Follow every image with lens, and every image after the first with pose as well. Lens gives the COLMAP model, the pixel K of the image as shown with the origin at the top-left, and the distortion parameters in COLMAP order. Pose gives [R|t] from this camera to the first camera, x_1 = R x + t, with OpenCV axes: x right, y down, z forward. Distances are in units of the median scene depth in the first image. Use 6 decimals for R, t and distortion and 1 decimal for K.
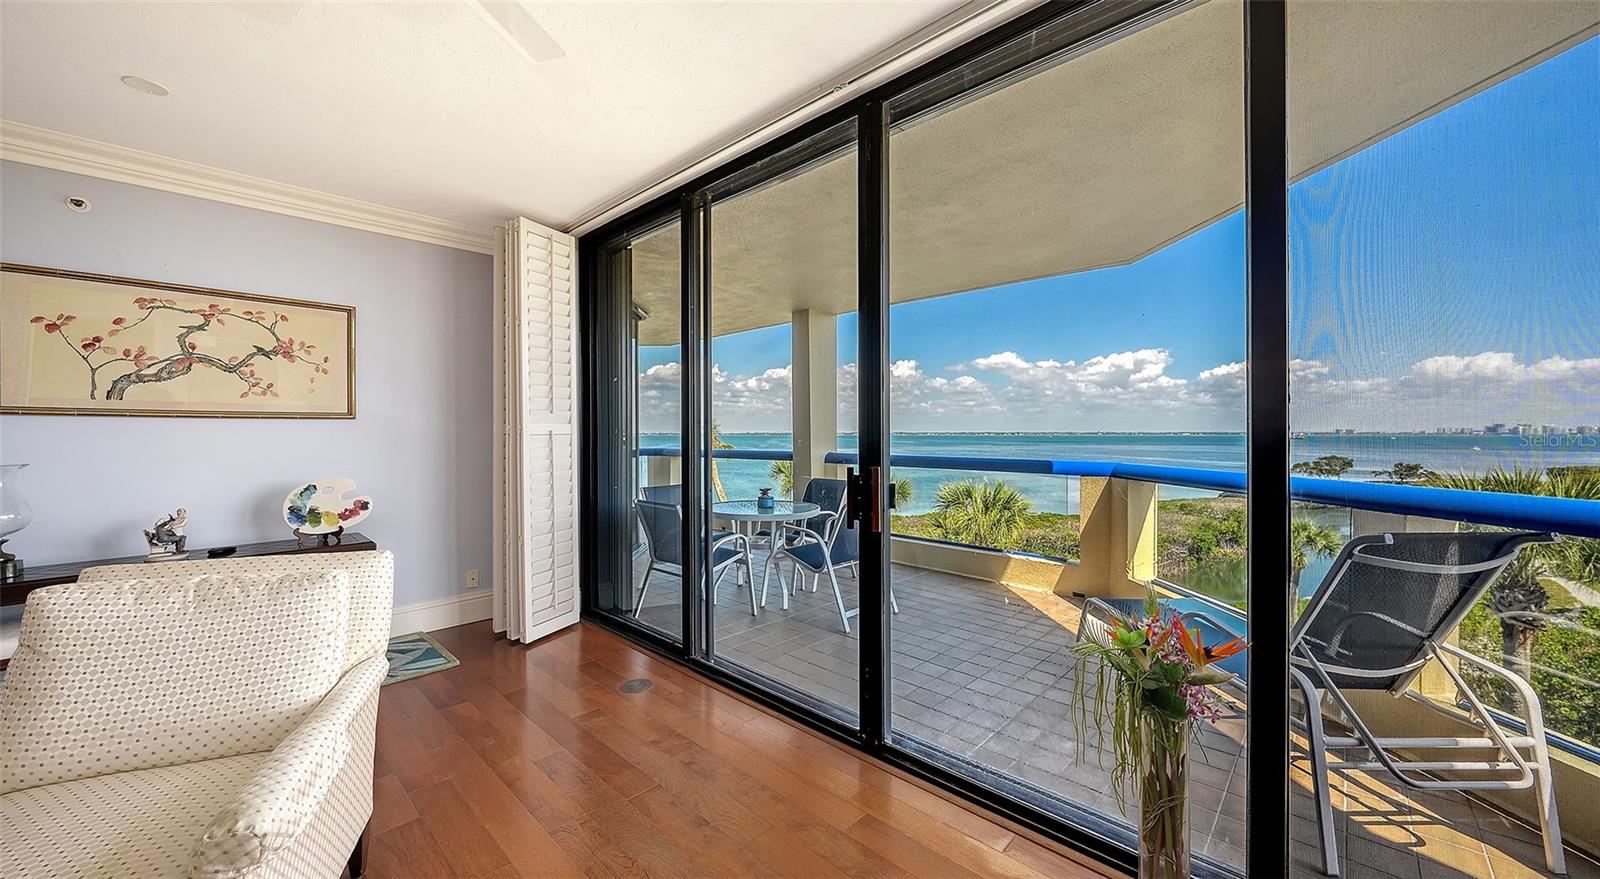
lens RADIAL K [[584.6, 0, 793.2], [0, 584.6, 433.1], [0, 0, 1]] dist [0.000880, 0.000068]
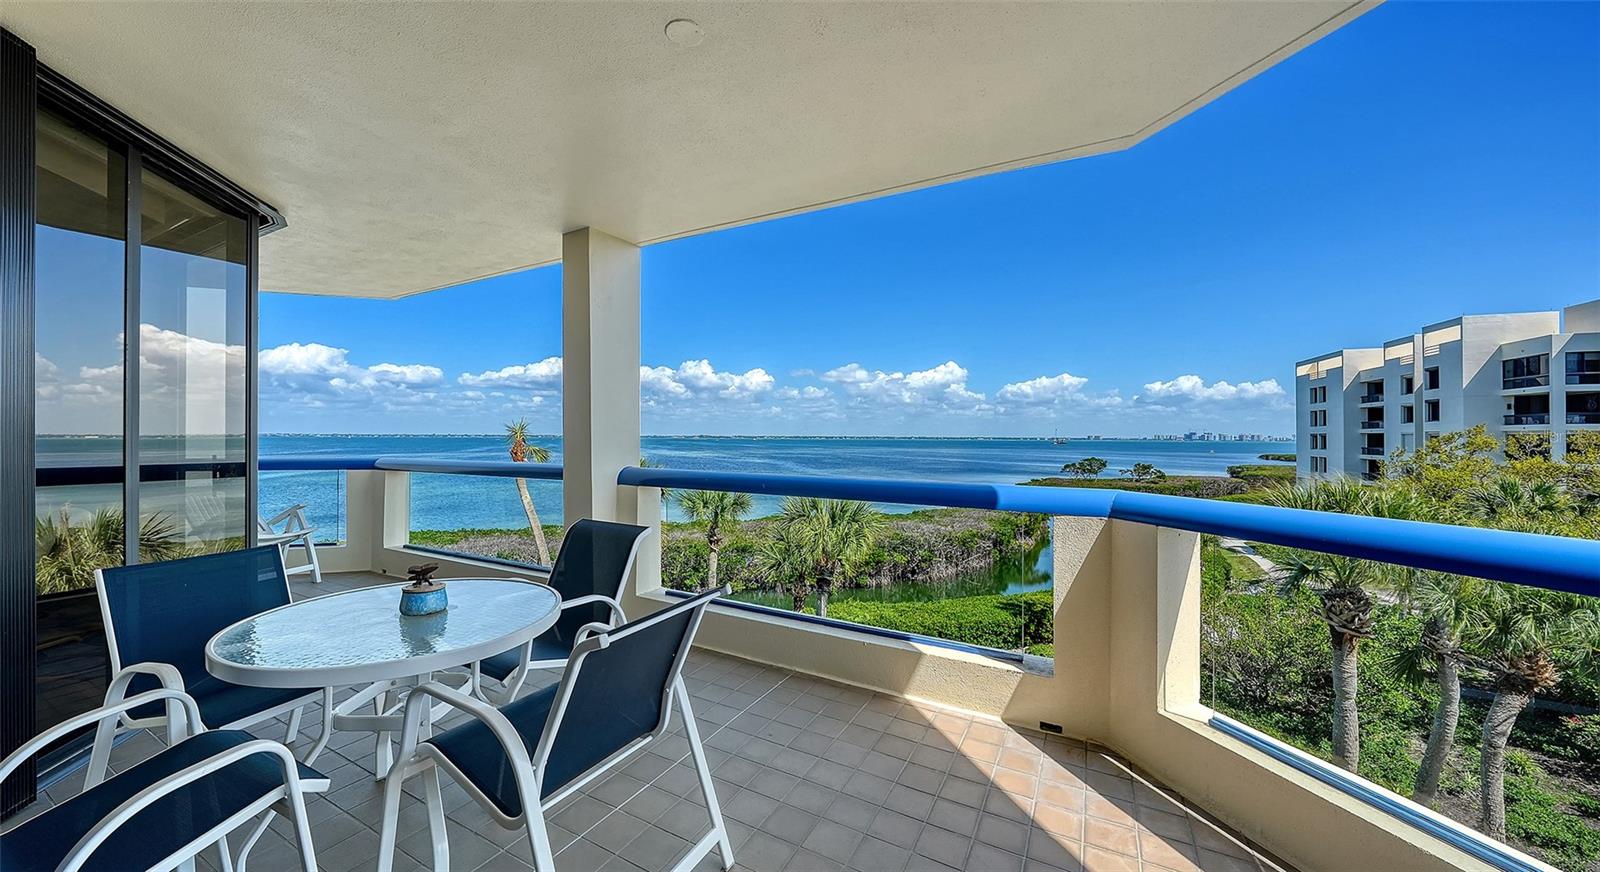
lens RADIAL K [[549.5, 0, 803.0], [0, 549.5, 426.8], [0, 0, 1]] dist [0.000346, 0.000036]
pose [[0.955608, 0.012743, 0.294365, 0.112778], [-0.007889, 0.999813, -0.017672, -0.002026], [-0.294536, 0.014565, 0.955530, 0.630597]]
